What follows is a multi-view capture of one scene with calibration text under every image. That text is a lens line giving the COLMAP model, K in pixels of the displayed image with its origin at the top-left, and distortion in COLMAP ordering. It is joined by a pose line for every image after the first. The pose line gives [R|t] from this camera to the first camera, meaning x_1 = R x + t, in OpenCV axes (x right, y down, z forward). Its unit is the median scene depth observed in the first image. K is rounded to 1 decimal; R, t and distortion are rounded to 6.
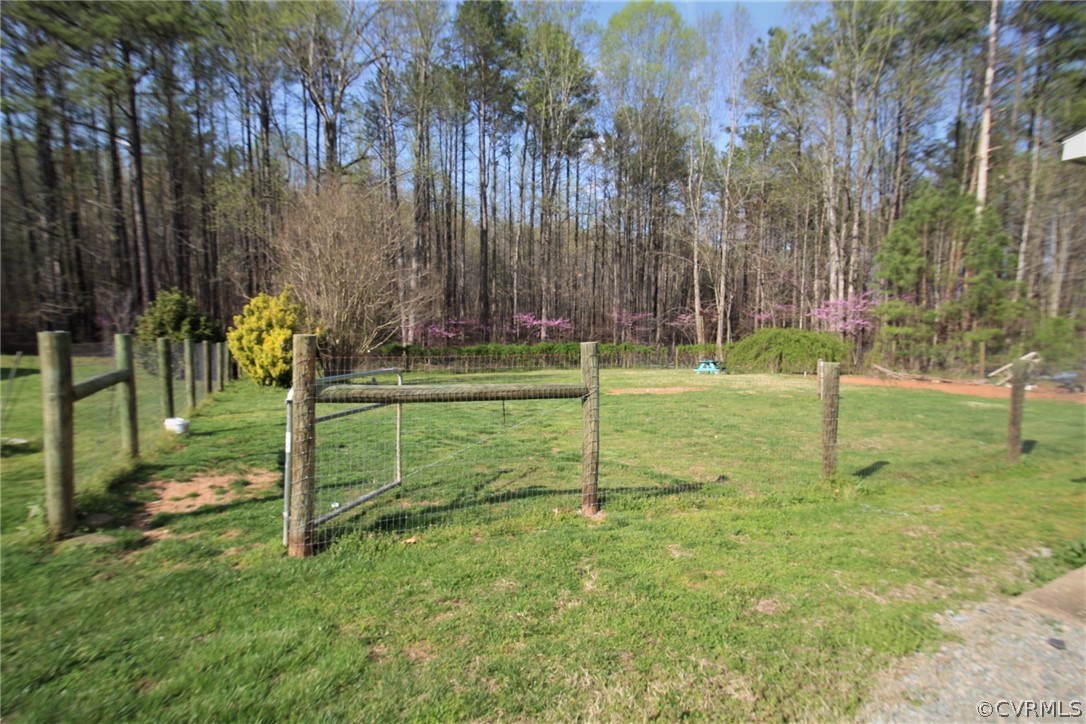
lens RADIAL K [[579.7, 0, 549.4], [0, 579.7, 363.3], [0, 0, 1]] dist [0.039253, -0.000018]
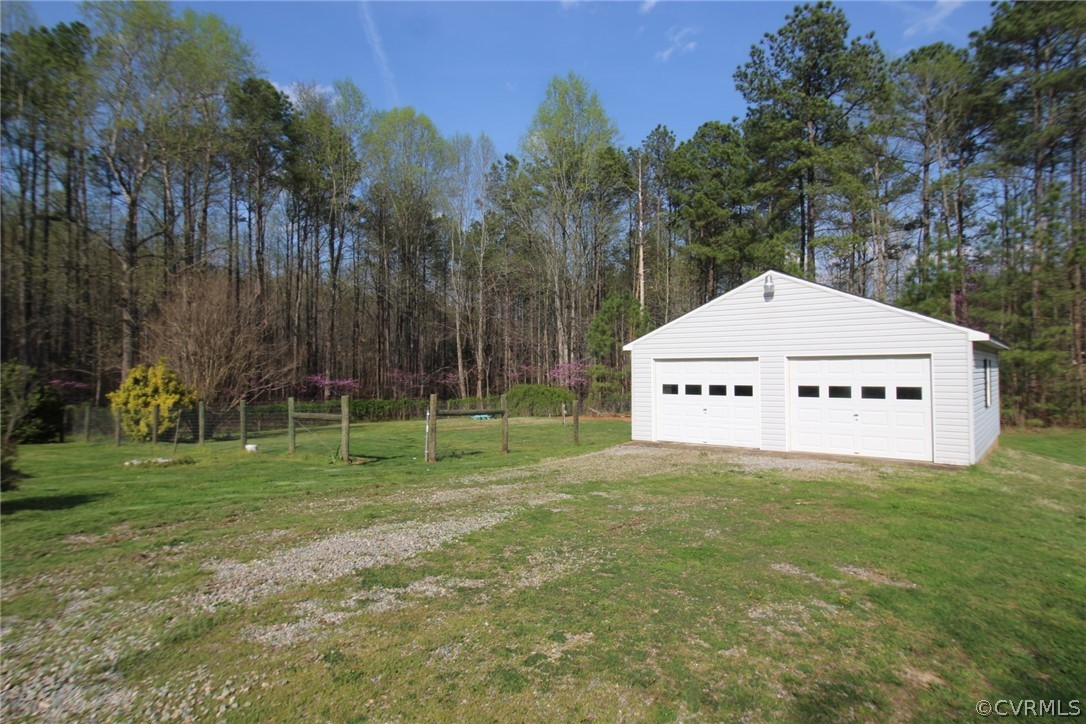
lens RADIAL K [[597.6, 0, 547.3], [0, 597.6, 361.2], [0, 0, 1]] dist [0.042061, -0.001194]
pose [[0.906404, -0.000351, 0.422411, -0.140016], [0.041526, 0.995230, -0.088279, 0.009489], [-0.420365, 0.097557, 0.902095, -0.254959]]
